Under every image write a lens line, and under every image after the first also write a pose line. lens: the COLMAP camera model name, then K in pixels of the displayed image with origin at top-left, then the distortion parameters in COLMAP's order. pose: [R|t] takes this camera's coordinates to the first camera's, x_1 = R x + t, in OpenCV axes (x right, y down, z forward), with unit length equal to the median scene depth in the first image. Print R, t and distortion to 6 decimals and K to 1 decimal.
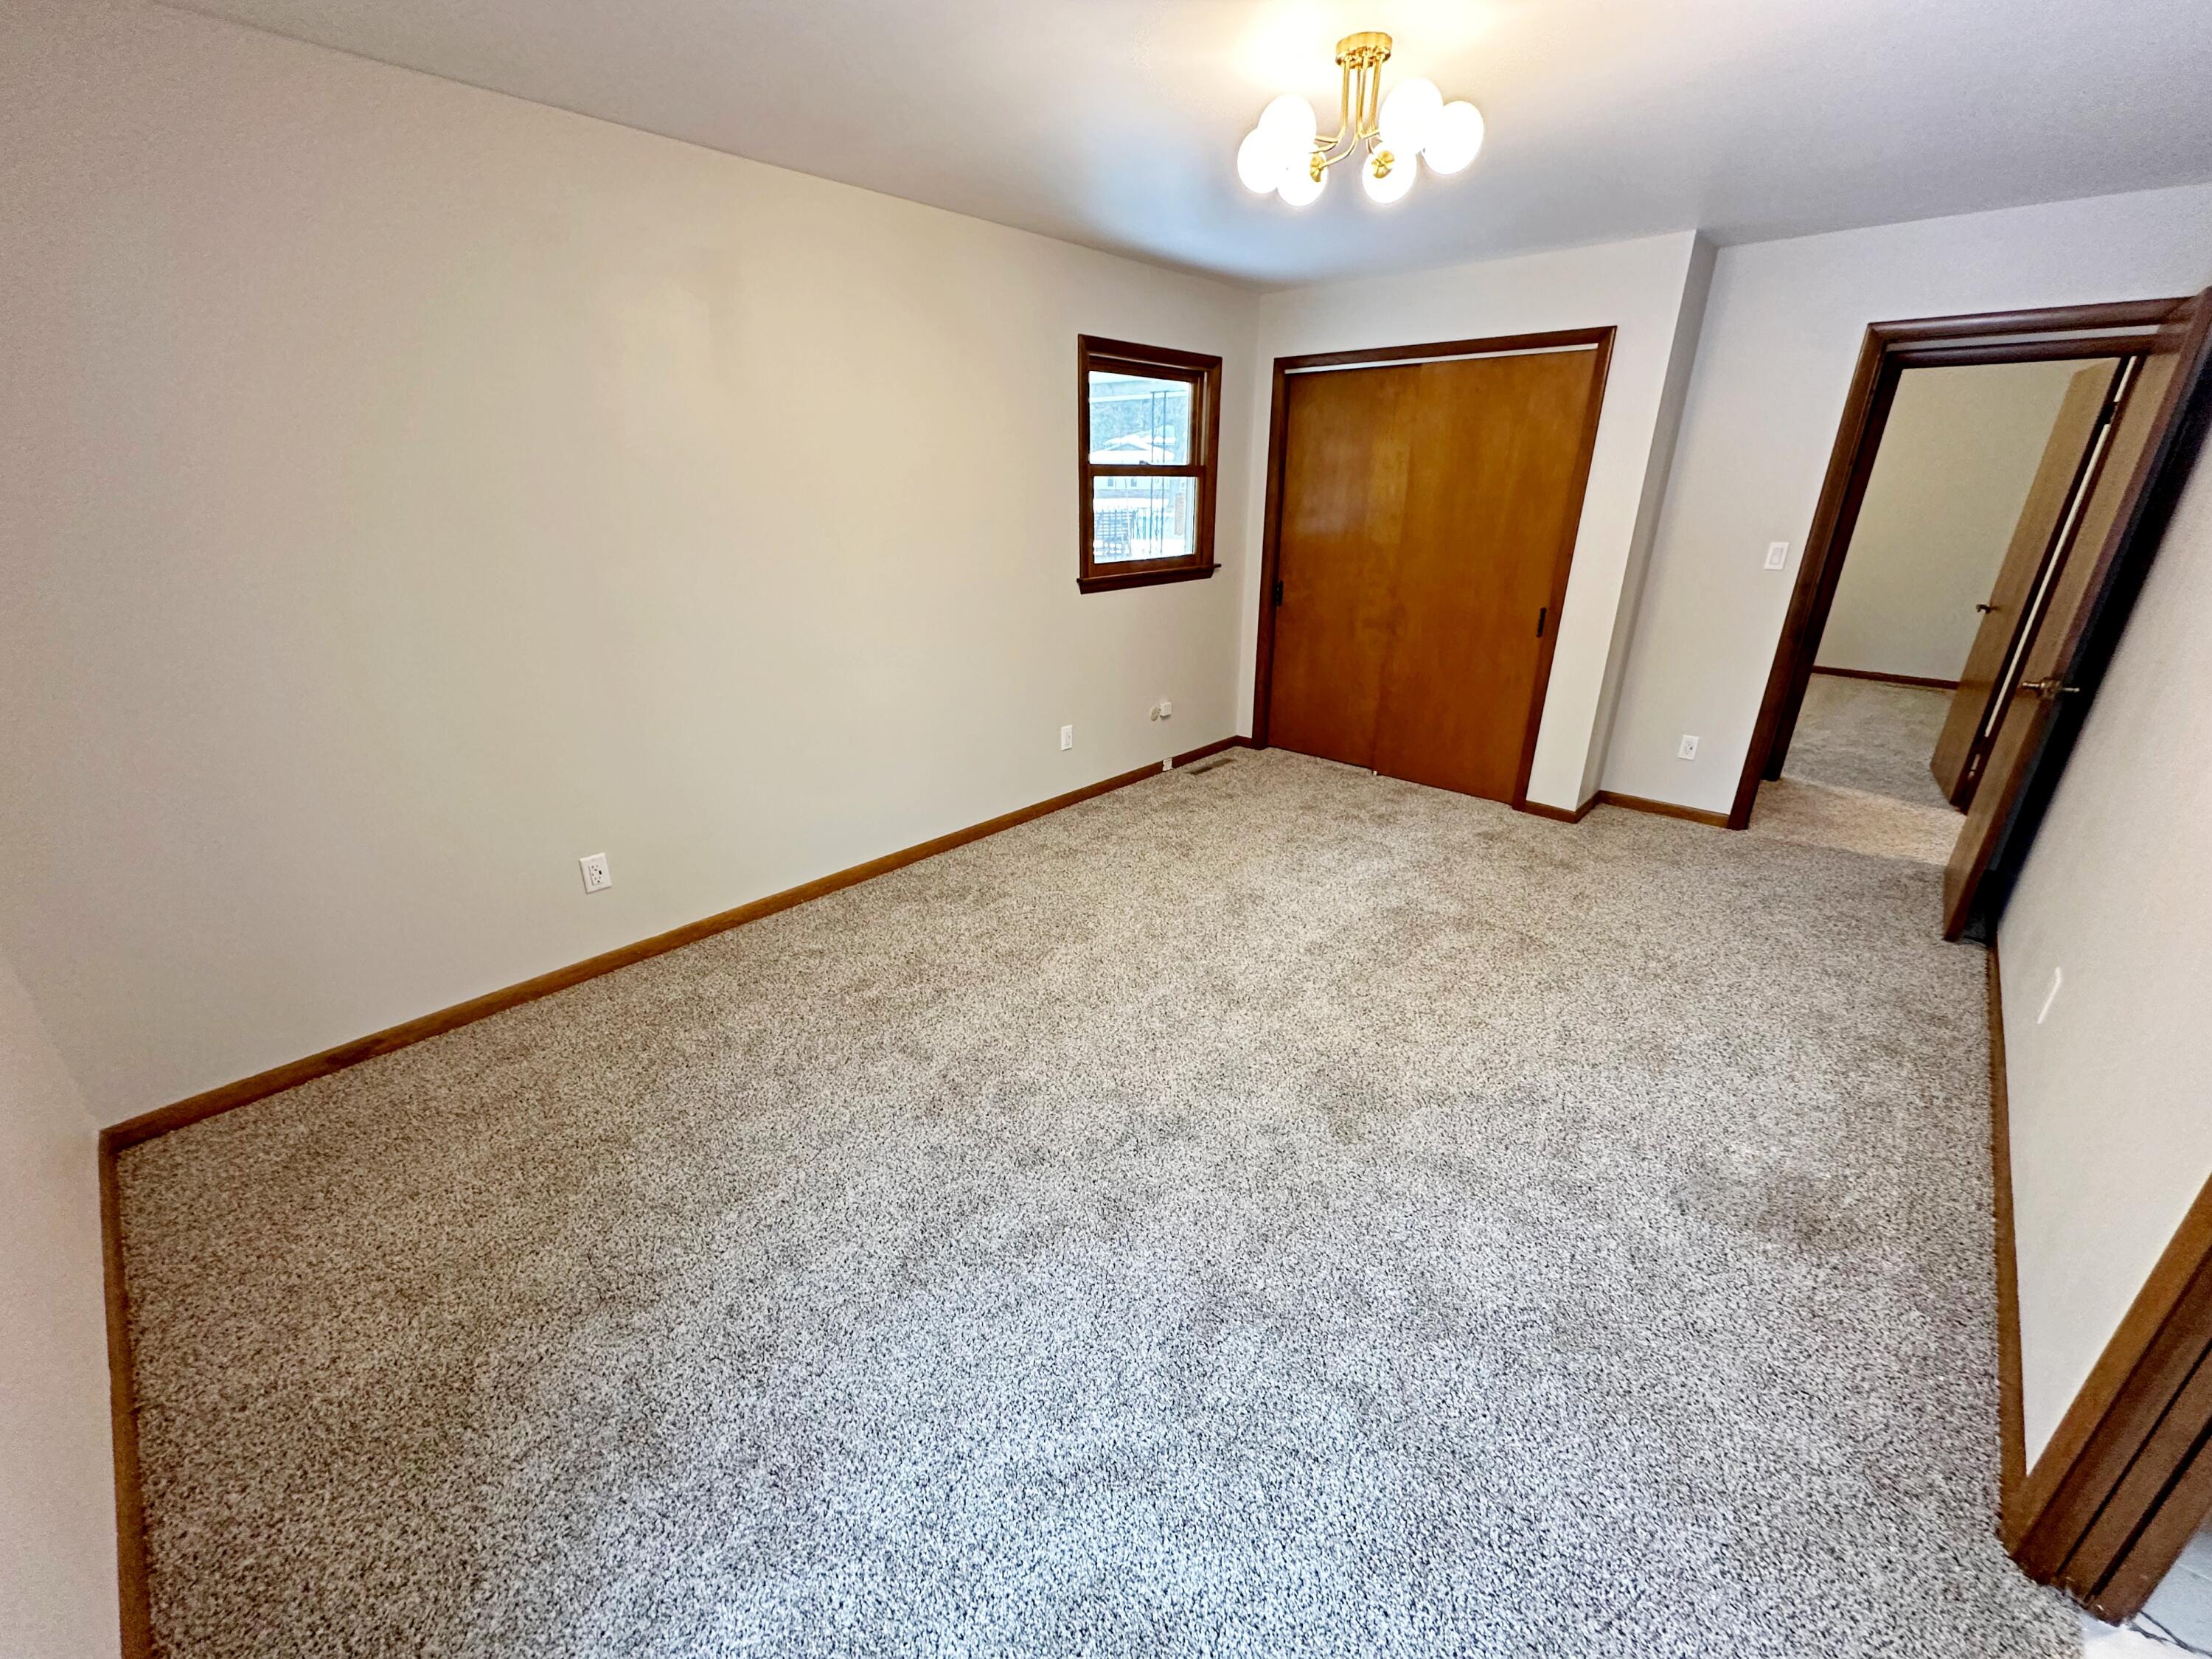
lens RADIAL K [[878.6, 0, 1109.7], [0, 878.6, 824.7], [0, 0, 1]] dist [-0.003649, 0.000945]
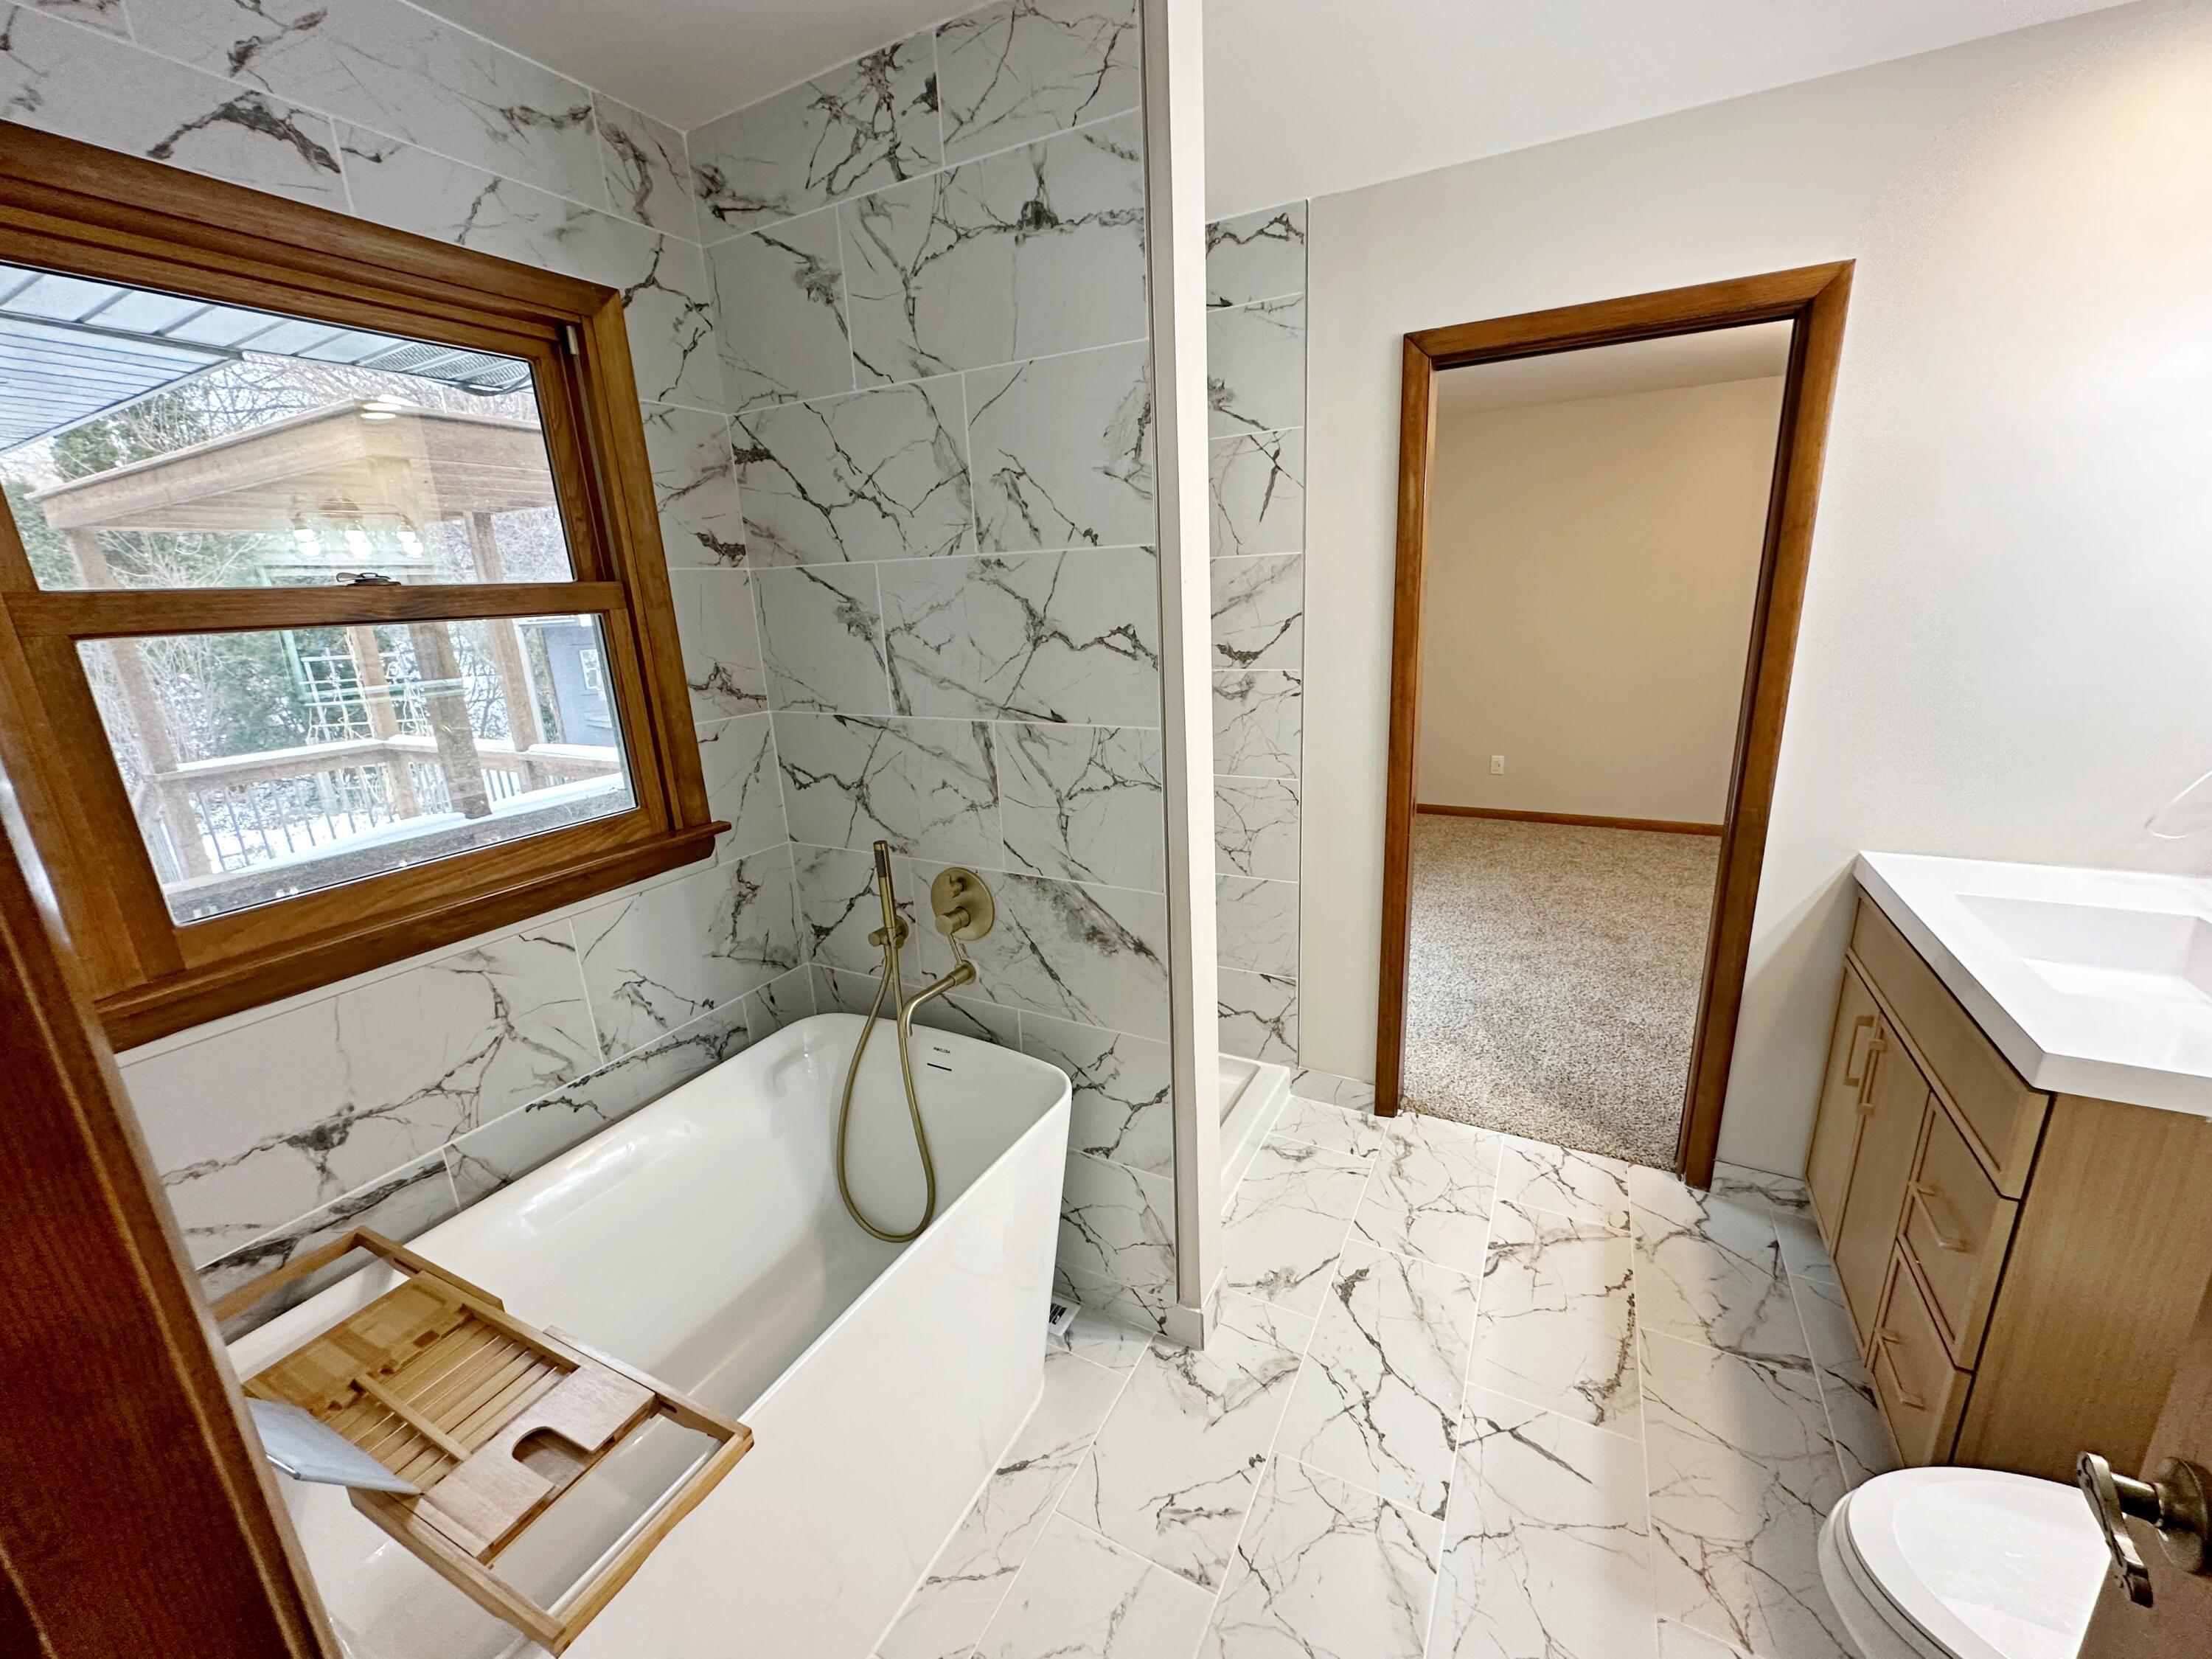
lens RADIAL K [[878.6, 0, 1110.0], [0, 878.6, 826.2], [0, 0, 1]] dist [-0.003649, 0.000945]
pose [[0.249967, 0.241065, -0.937766, 4.628852], [-0.315454, 0.935945, 0.156511, 0.639493], [0.915427, 0.256699, 0.310000, -1.587343]]
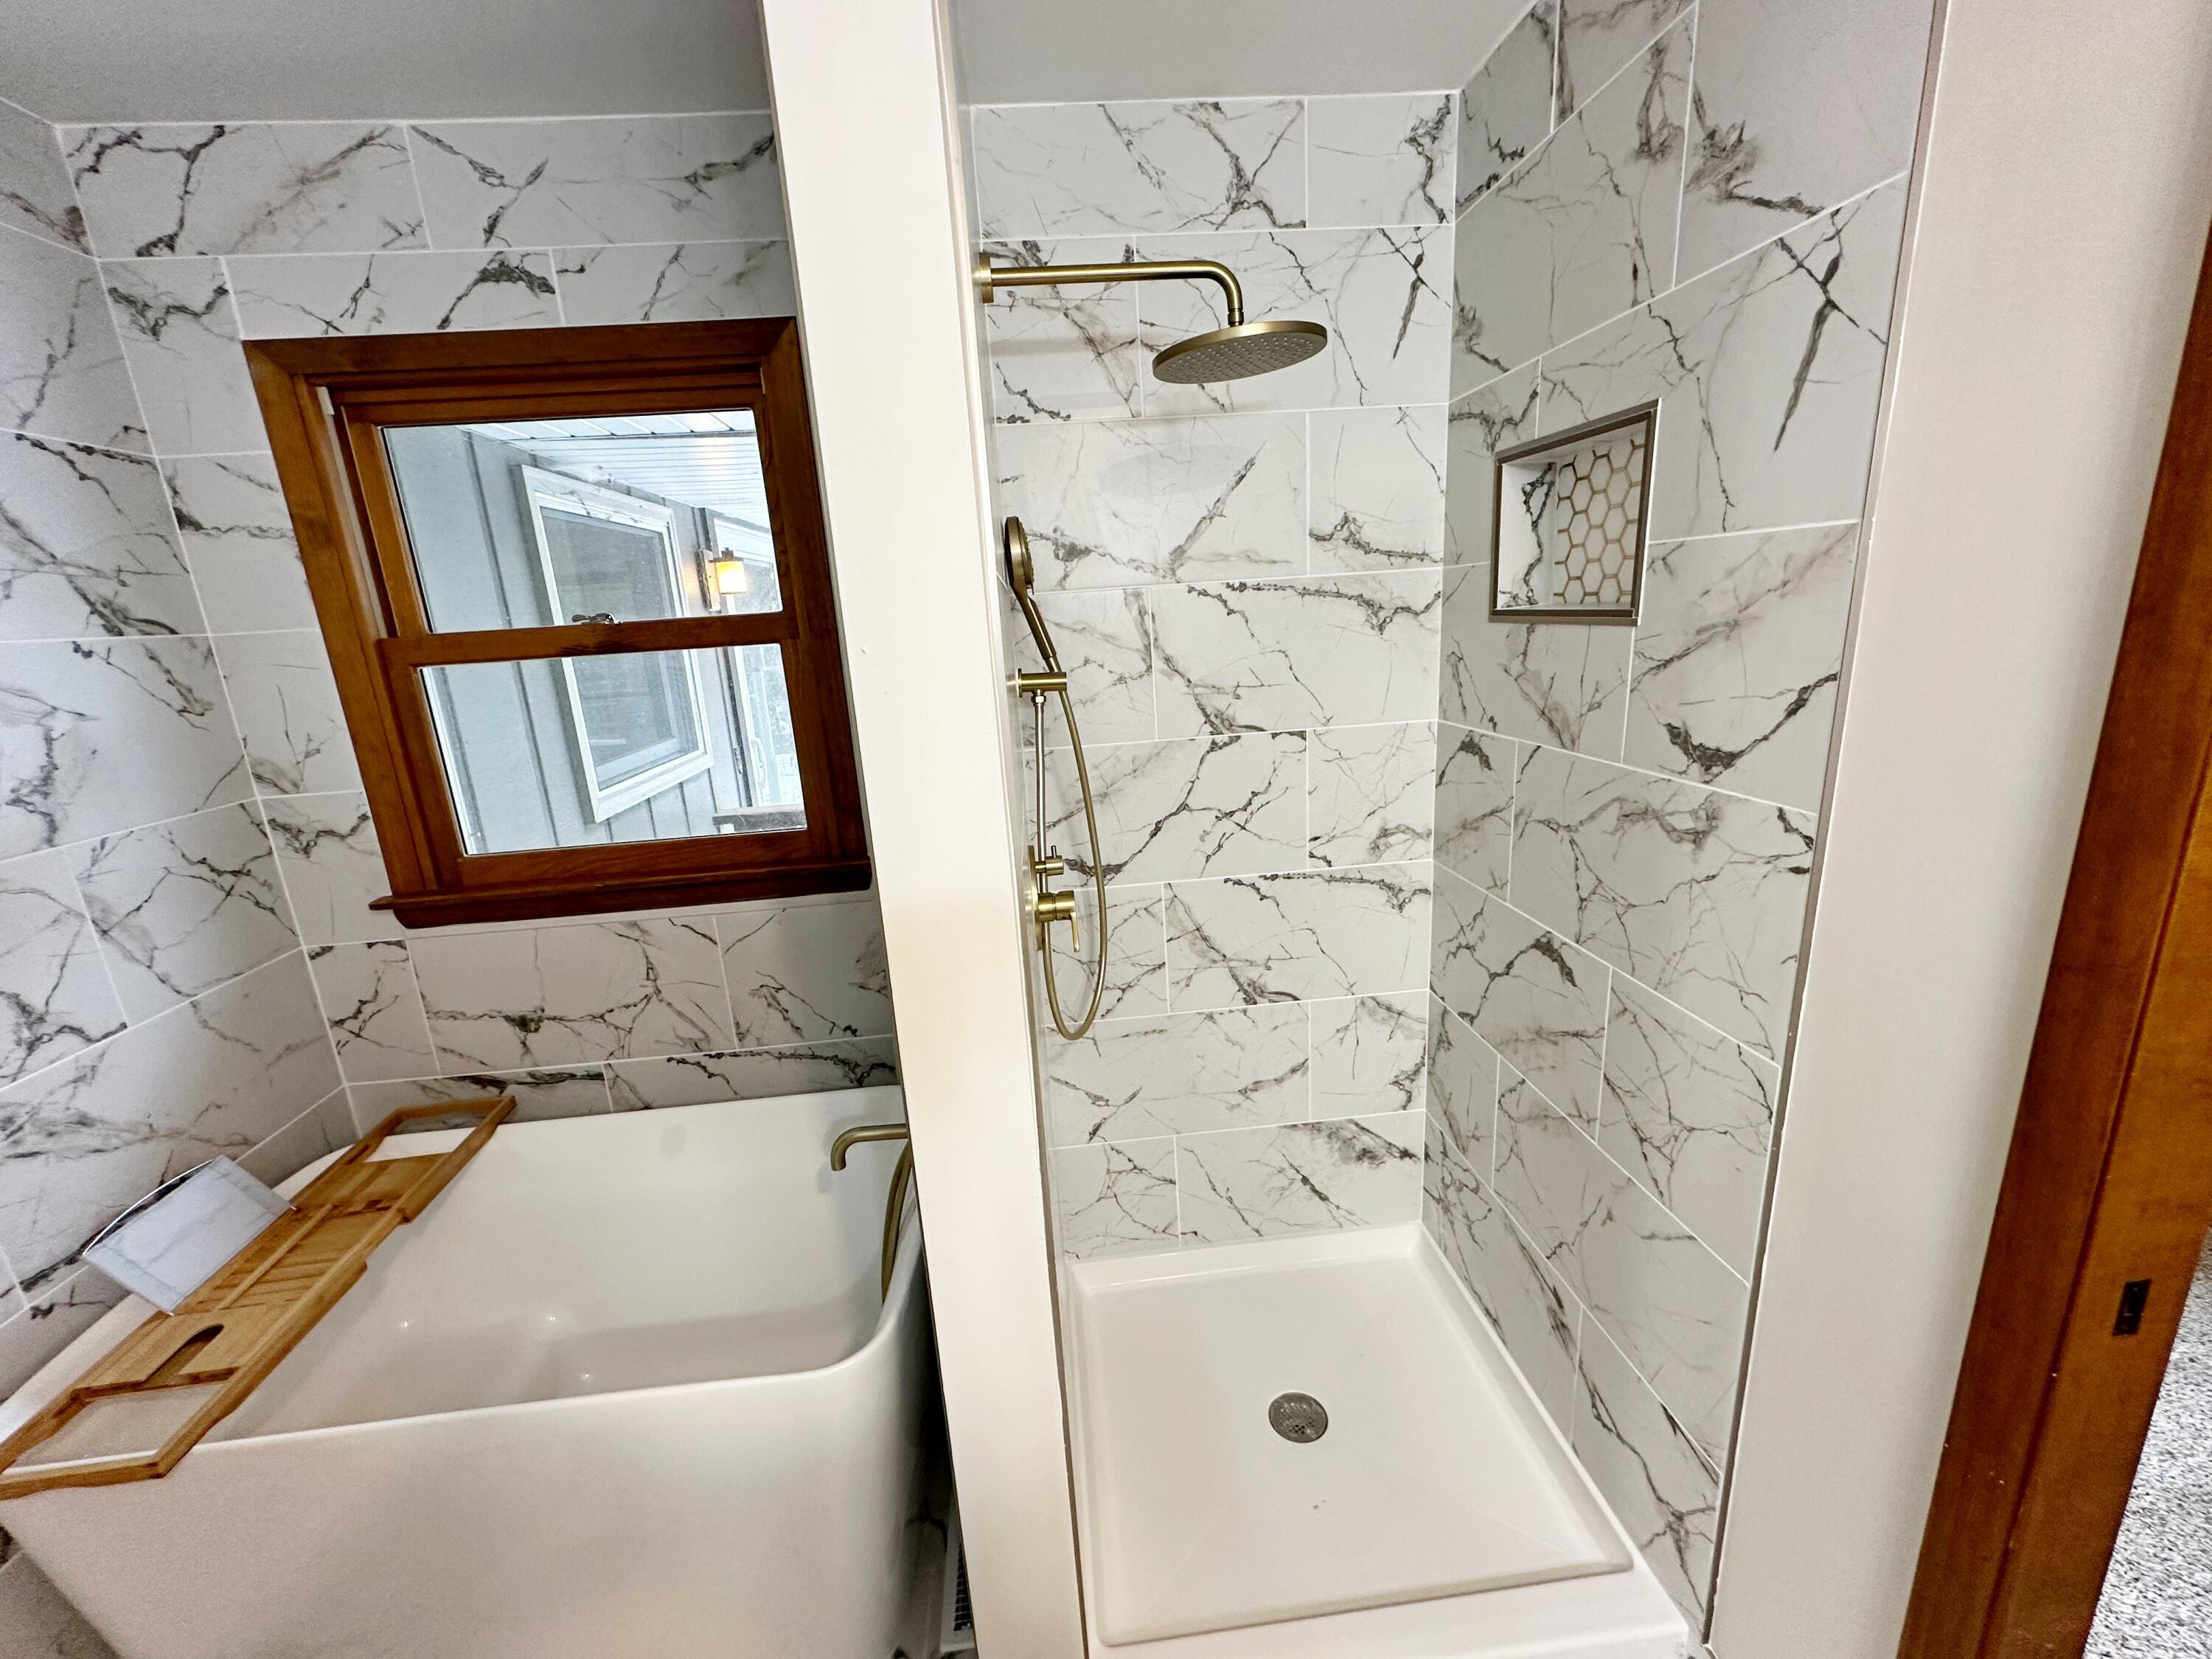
lens RADIAL K [[878.6, 0, 1102.5], [0, 878.6, 827.4], [0, 0, 1]] dist [-0.003649, 0.000945]
pose [[-0.672230, 0.217815, -0.707576, 3.066813], [-0.217919, 0.855185, 0.470288, -0.066287], [0.707544, 0.470336, -0.527415, 0.061657]]
